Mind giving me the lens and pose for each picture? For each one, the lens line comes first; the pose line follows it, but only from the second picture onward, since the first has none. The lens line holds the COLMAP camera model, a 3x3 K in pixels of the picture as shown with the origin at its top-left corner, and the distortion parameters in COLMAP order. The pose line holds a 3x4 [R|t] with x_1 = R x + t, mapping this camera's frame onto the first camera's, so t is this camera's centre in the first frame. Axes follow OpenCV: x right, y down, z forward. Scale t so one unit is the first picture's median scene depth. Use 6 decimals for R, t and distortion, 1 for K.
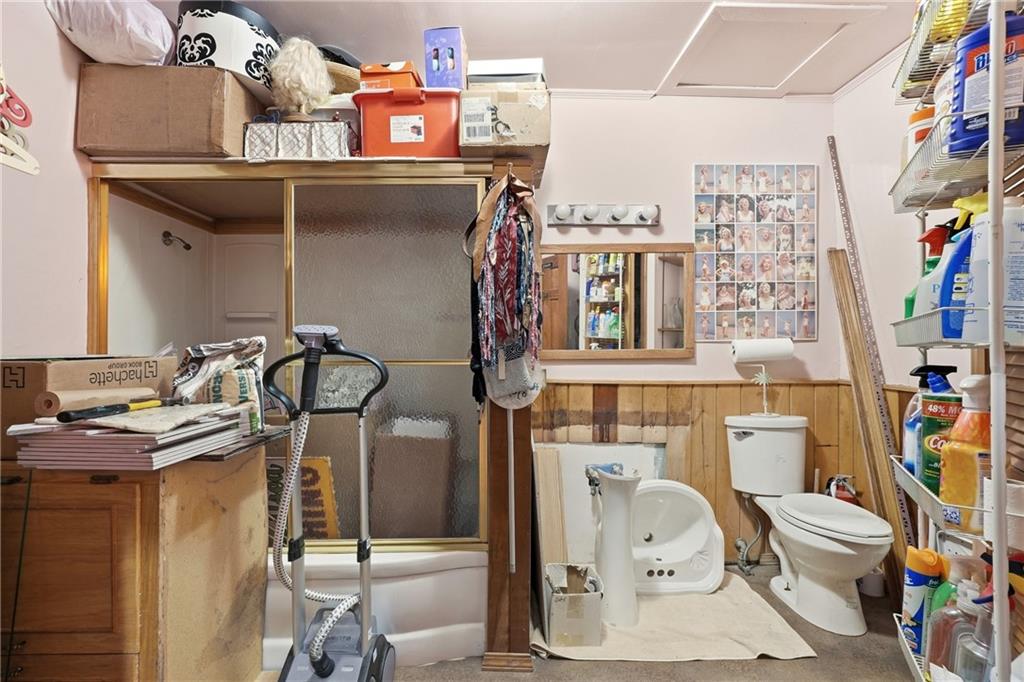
lens RADIAL K [[447.7, 0, 509.5], [0, 447.7, 345.5], [0, 0, 1]] dist [-0.007545, 0.001325]
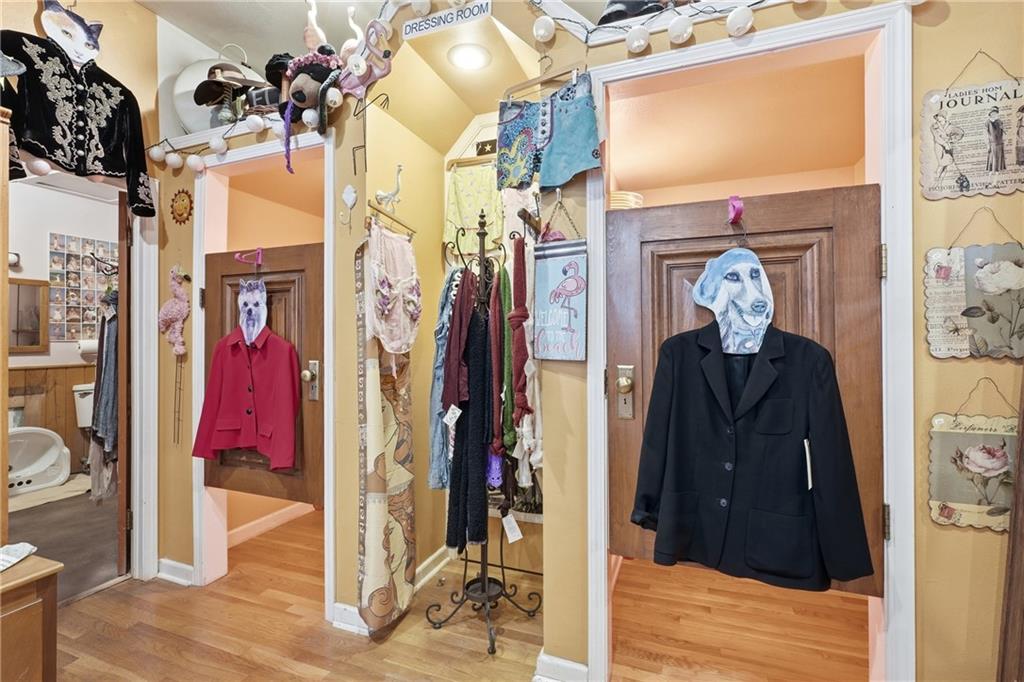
lens RADIAL K [[447.7, 0, 515.0], [0, 447.7, 338.1], [0, 0, 1]] dist [-0.007545, 0.001325]
pose [[0.372525, 0.004033, 0.928014, -0.453590], [0.000165, 0.999990, -0.004412, -0.012590], [-0.928022, 0.001797, 0.372520, -1.171787]]
